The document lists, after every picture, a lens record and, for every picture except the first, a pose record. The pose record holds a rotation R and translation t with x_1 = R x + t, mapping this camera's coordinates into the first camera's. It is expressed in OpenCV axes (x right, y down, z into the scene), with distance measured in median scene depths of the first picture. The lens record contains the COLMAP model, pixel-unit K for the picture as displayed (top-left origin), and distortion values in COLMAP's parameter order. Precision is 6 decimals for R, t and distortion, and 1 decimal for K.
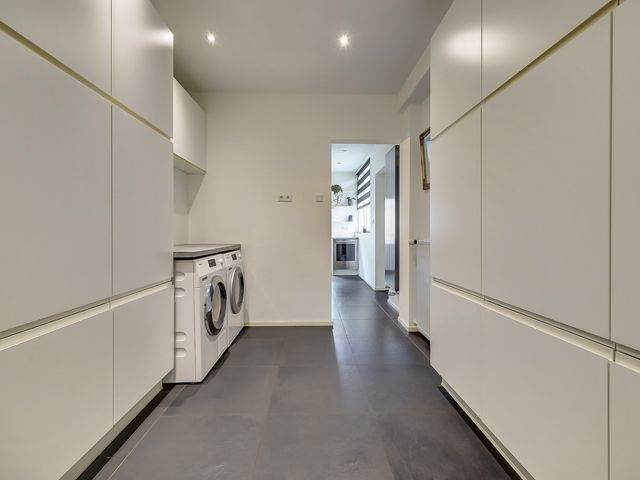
lens RADIAL K [[296.3, 0, 320.2], [0, 296.3, 235.7], [0, 0, 1]] dist [-0.001376, -0.000389]
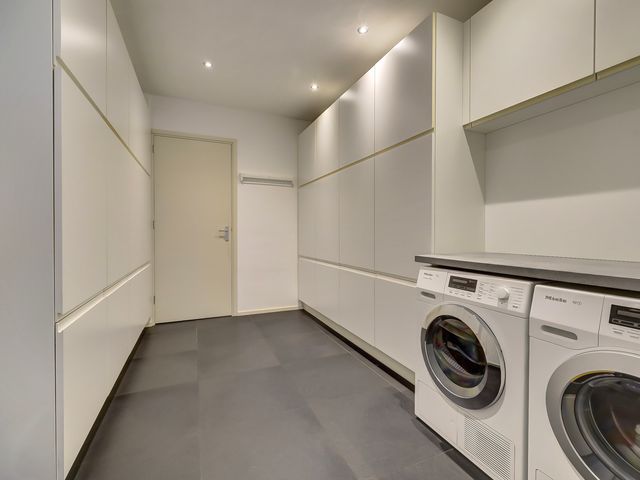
lens RADIAL K [[296.3, 0, 320.2], [0, 296.3, 235.7], [0, 0, 1]] dist [-0.001376, -0.000389]
pose [[-0.932555, 0.003825, -0.361006, 0.121771], [-0.004582, 0.999738, 0.022430, -0.018026], [0.360998, 0.022571, -0.932294, 1.455705]]
